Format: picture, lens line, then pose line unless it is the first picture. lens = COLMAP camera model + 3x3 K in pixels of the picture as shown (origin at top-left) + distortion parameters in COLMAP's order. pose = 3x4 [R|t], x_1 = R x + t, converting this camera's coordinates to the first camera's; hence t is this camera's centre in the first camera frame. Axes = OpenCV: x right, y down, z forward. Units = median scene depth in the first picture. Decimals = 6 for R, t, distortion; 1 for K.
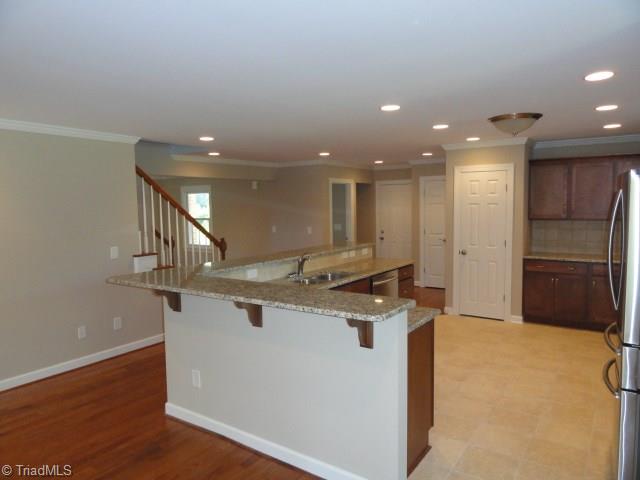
lens RADIAL K [[450.7, 0, 319.7], [0, 450.7, 239.4], [0, 0, 1]] dist [-0.005802, 0.014075]
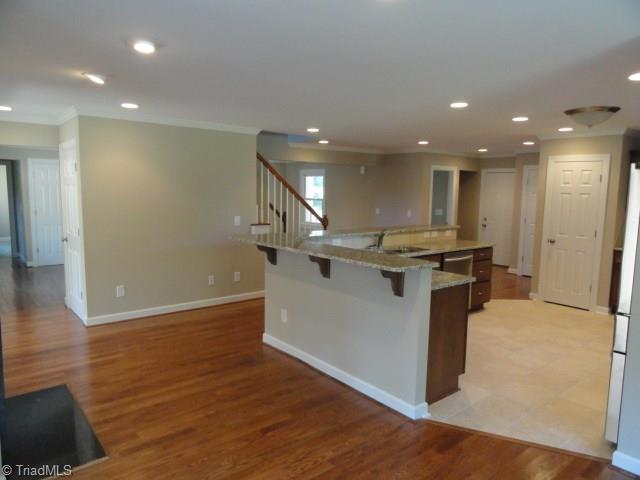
lens RADIAL K [[450.7, 0, 319.7], [0, 450.7, 241.7], [0, 0, 1]] dist [-0.005802, 0.014075]
pose [[0.960677, 0.065672, -0.269791, 0.102540], [-0.055647, 0.997452, 0.044649, 0.016518], [0.272036, -0.027881, 0.961883, -0.144786]]
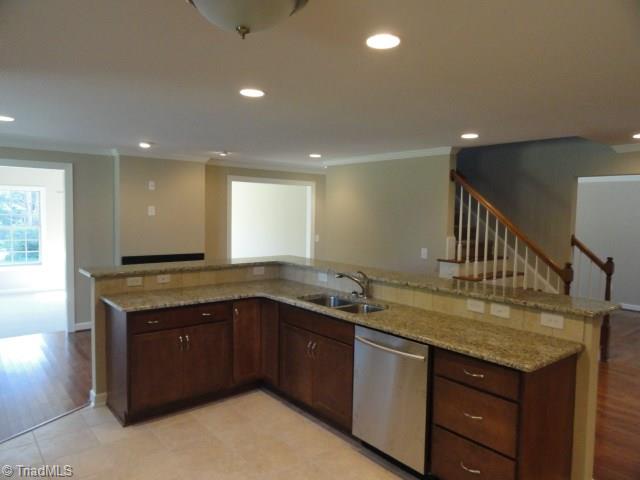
lens RADIAL K [[450.7, 0, 313.6], [0, 450.7, 240.2], [0, 0, 1]] dist [-0.005802, 0.014075]
pose [[-0.281822, 0.073750, -0.956628, 0.639550], [-0.086599, 0.991017, 0.101914, -0.085704], [0.955551, 0.111565, -0.272904, 0.934221]]
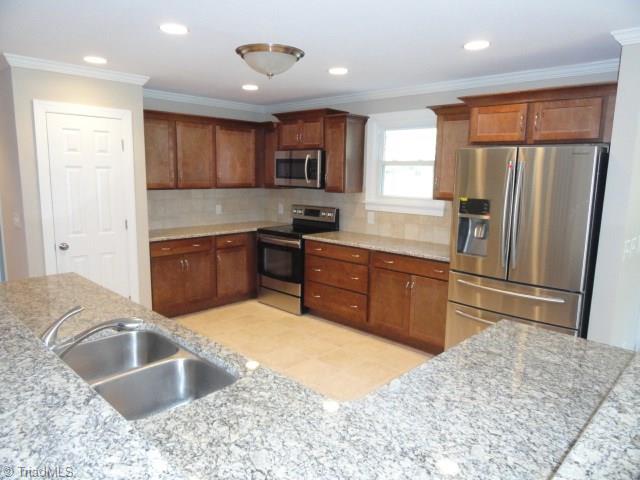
lens RADIAL K [[450.7, 0, 317.5], [0, 450.7, 244.8], [0, 0, 1]] dist [-0.005802, 0.014075]
pose [[0.162176, -0.145696, 0.975946, -0.255420], [0.059550, 0.988682, 0.137702, -0.043221], [-0.984963, 0.035786, 0.169017, 0.642918]]
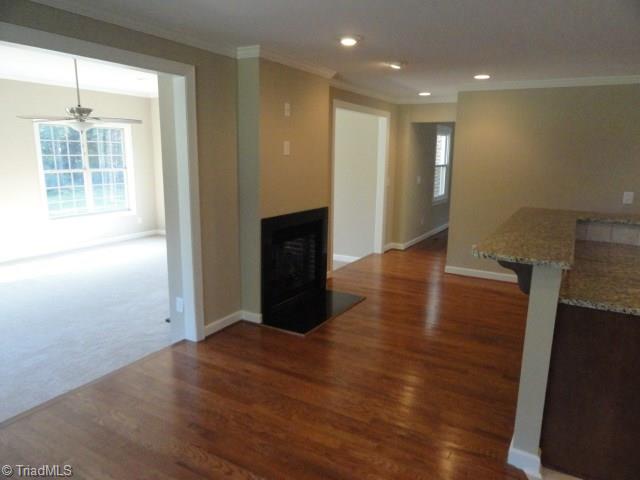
lens RADIAL K [[450.7, 0, 319.3], [0, 450.7, 239.5], [0, 0, 1]] dist [-0.005802, 0.014075]
pose [[0.078680, 0.213294, -0.973815, 0.443106], [-0.098061, 0.973762, 0.205359, -0.017434], [0.992065, 0.079336, 0.097531, 0.200871]]
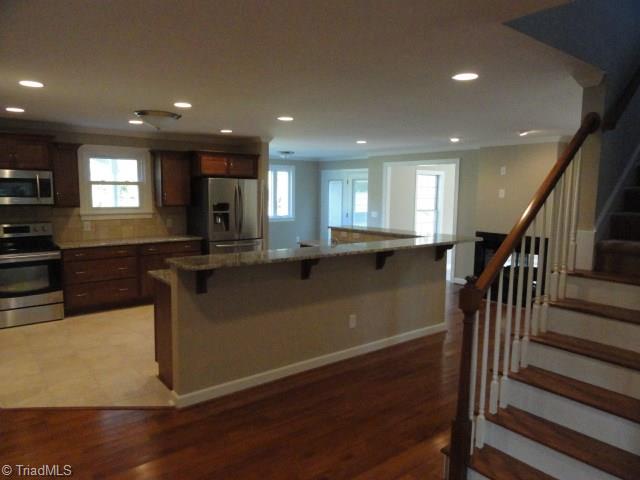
lens RADIAL K [[450.7, 0, 323.5], [0, 450.7, 239.4], [0, 0, 1]] dist [-0.005802, 0.014075]
pose [[-0.958833, -0.026043, 0.282773, -0.237165], [0.026071, 0.983507, 0.178979, -0.121301], [-0.282770, 0.178983, -0.942341, 1.605482]]
